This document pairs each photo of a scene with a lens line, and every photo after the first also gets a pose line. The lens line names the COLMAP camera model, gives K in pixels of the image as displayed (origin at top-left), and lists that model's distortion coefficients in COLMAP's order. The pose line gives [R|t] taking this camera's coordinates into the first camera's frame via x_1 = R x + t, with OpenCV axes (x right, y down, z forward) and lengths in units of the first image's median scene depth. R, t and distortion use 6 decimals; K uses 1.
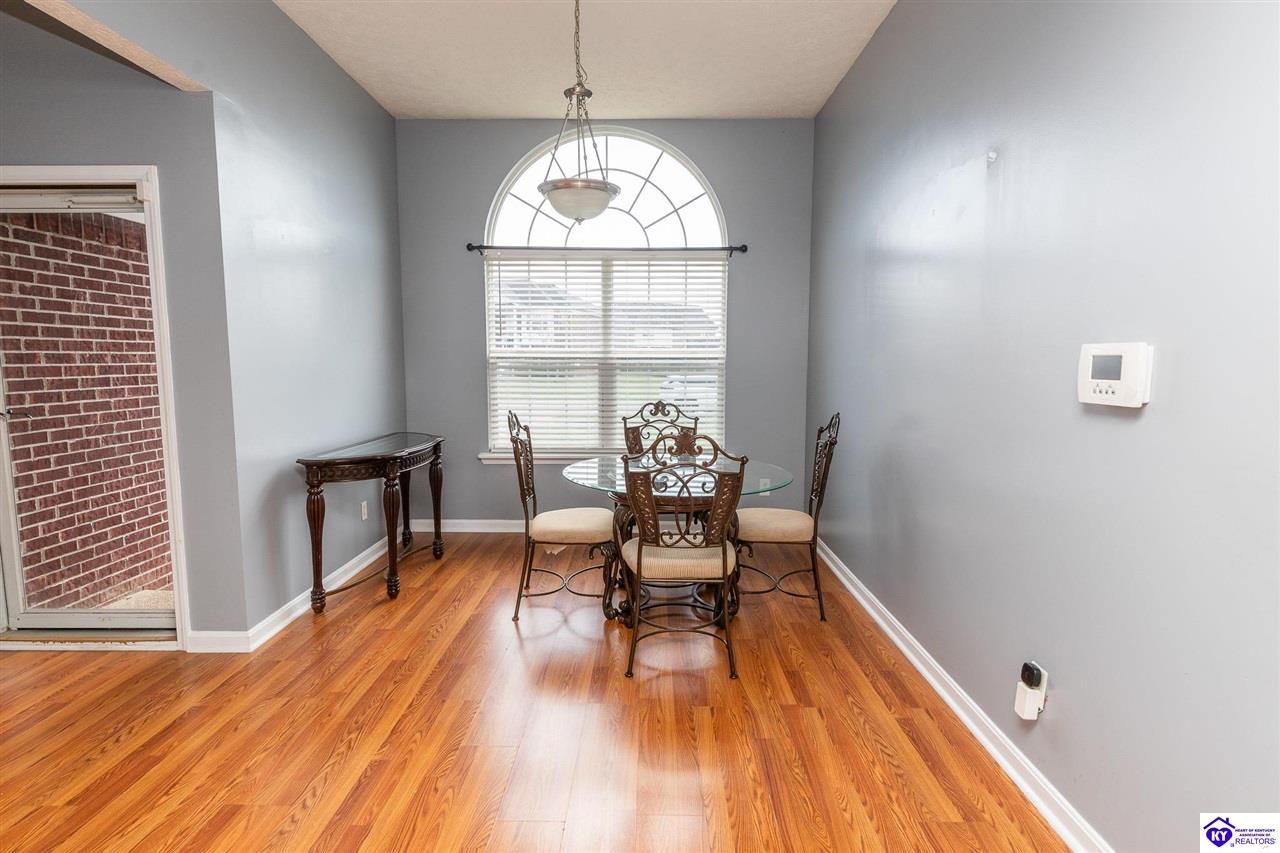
lens RADIAL K [[626.2, 0, 666.7], [0, 626.2, 436.0], [0, 0, 1]] dist [-0.000089, 0.002834]
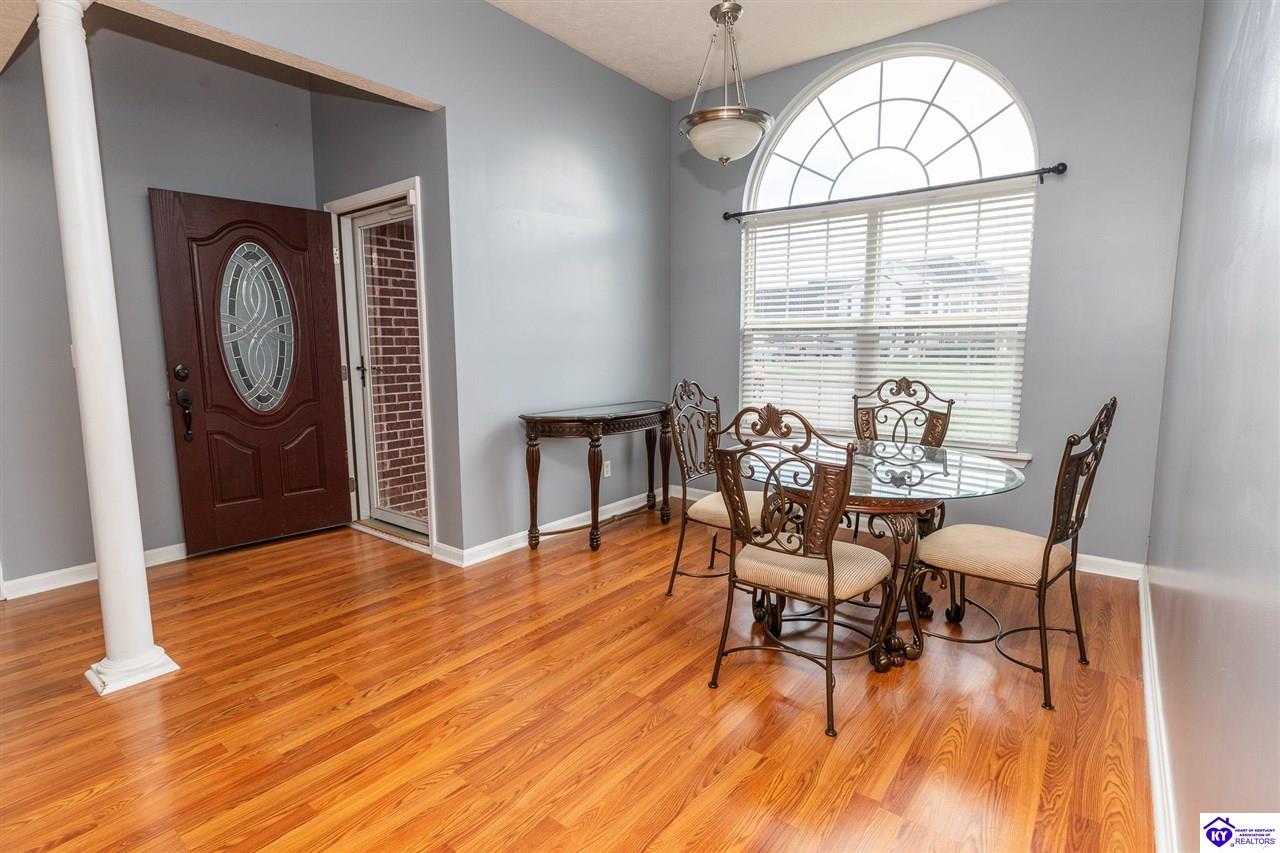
lens RADIAL K [[626.2, 0, 647.5], [0, 626.2, 433.0], [0, 0, 1]] dist [-0.000089, 0.002834]
pose [[0.791427, 0.081109, -0.605859, 0.297572], [-0.068849, 0.996679, 0.043493, 0.004013], [0.607374, 0.007291, 0.794383, 0.214250]]
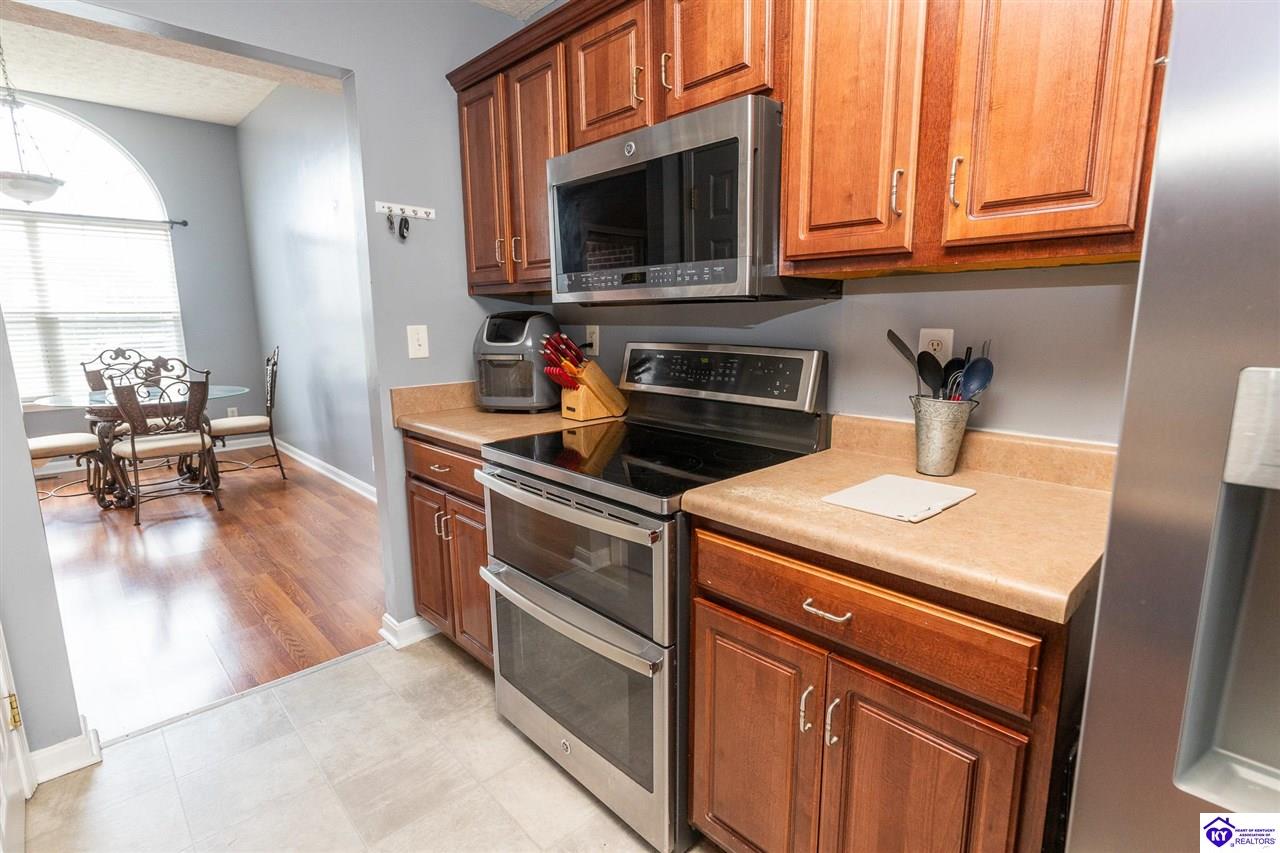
lens RADIAL K [[626.2, 0, 643.4], [0, 626.2, 424.2], [0, 0, 1]] dist [-0.000089, 0.002834]
pose [[0.744914, -0.125126, 0.655322, -0.091986], [0.093340, 0.992140, 0.083336, 0.112275], [-0.660599, -0.000910, 0.750739, -0.765995]]
